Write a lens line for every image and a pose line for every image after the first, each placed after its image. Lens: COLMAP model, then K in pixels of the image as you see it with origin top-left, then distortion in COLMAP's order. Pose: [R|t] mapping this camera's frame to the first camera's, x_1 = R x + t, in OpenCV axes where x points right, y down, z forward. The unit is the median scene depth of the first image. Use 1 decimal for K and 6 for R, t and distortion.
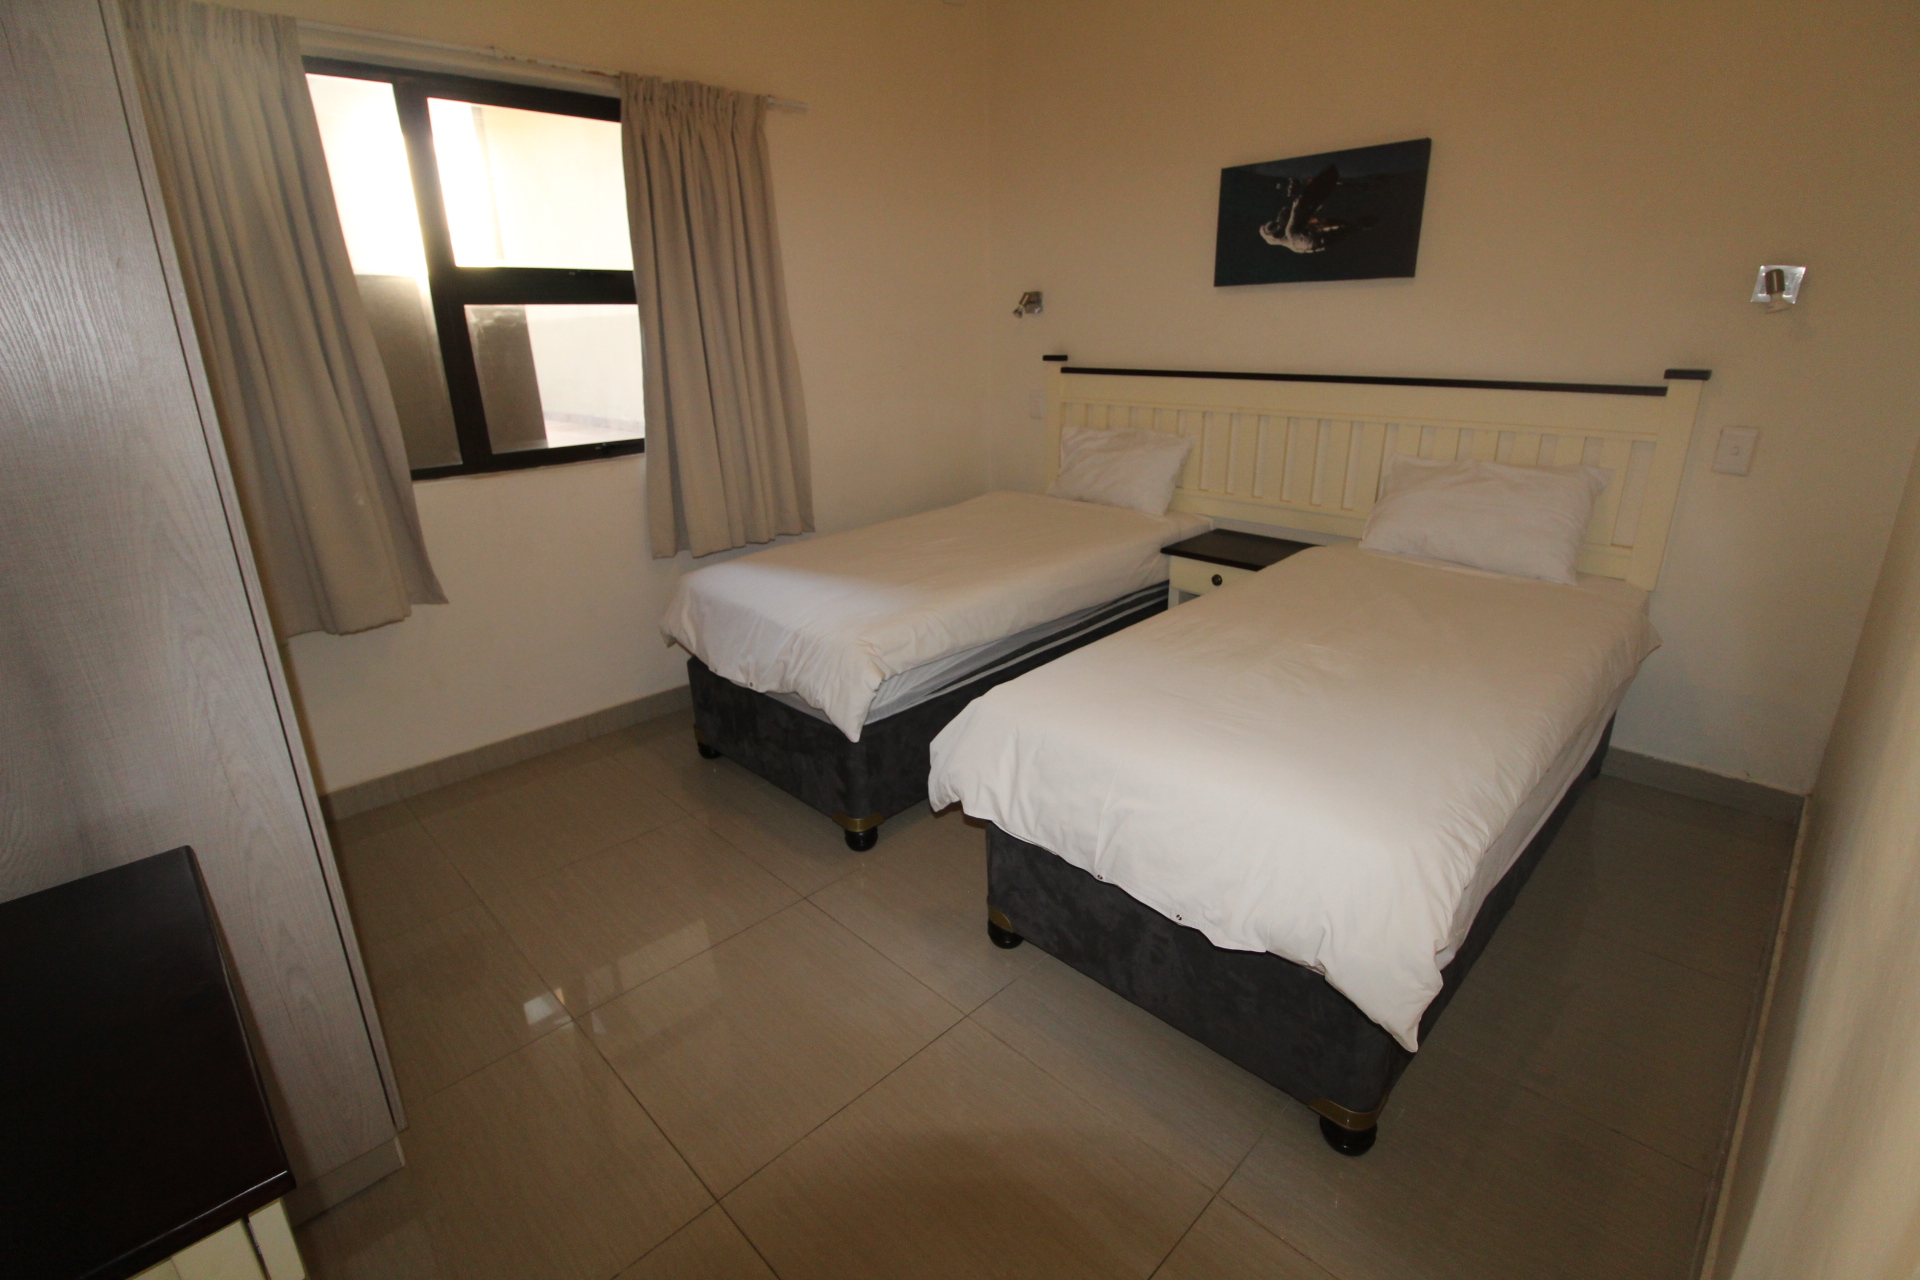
lens RADIAL K [[896.8, 0, 958.9], [0, 896.8, 636.1], [0, 0, 1]] dist [-0.019326, 0.000253]
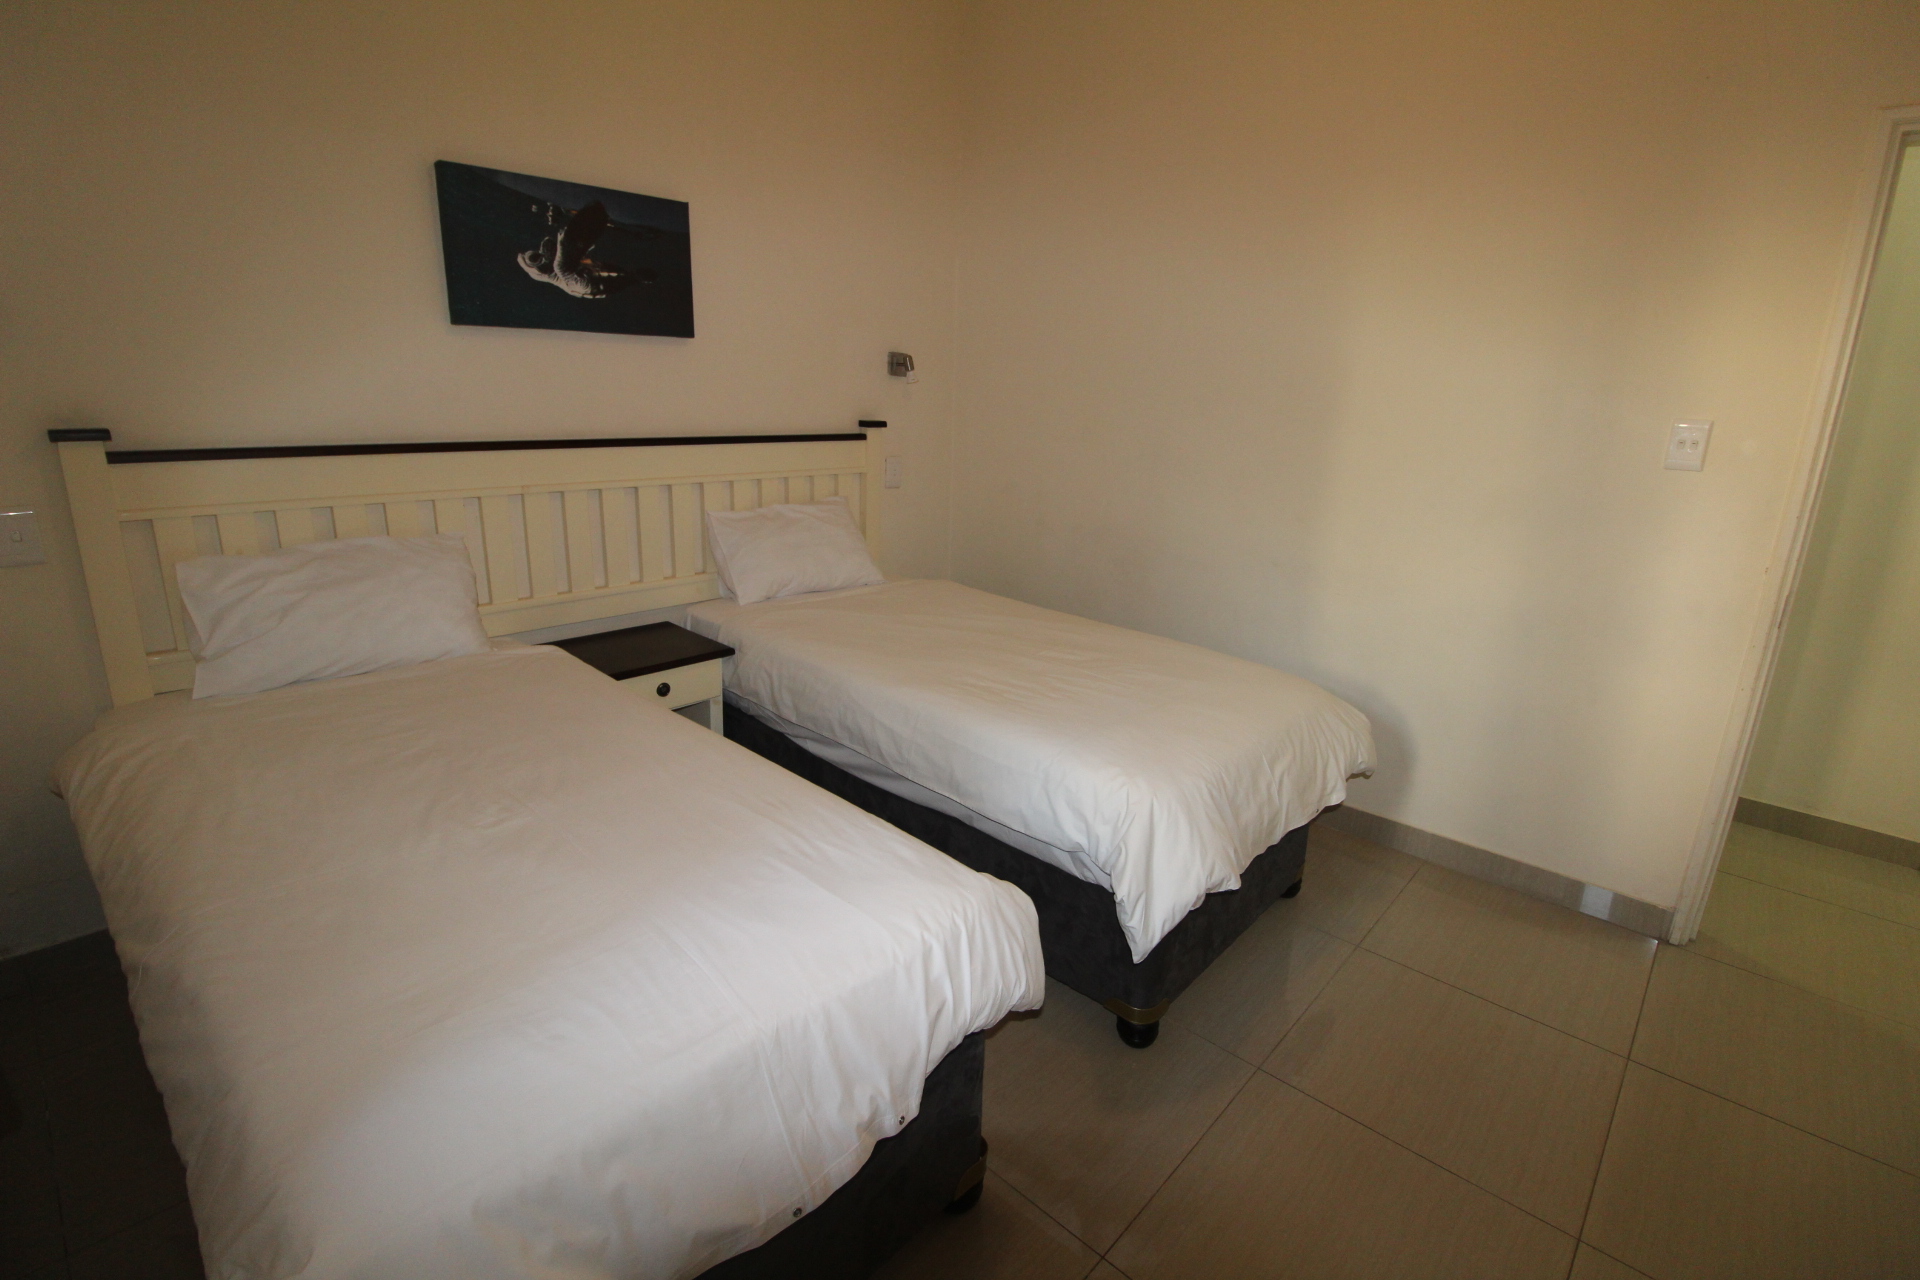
lens RADIAL K [[896.8, 0, 955.9], [0, 896.8, 638.7], [0, 0, 1]] dist [-0.019326, 0.000253]
pose [[-0.079985, -0.250852, 0.964715, -0.534747], [0.304631, 0.915361, 0.263276, -0.250187], [-0.949106, 0.314941, 0.003202, 0.767147]]
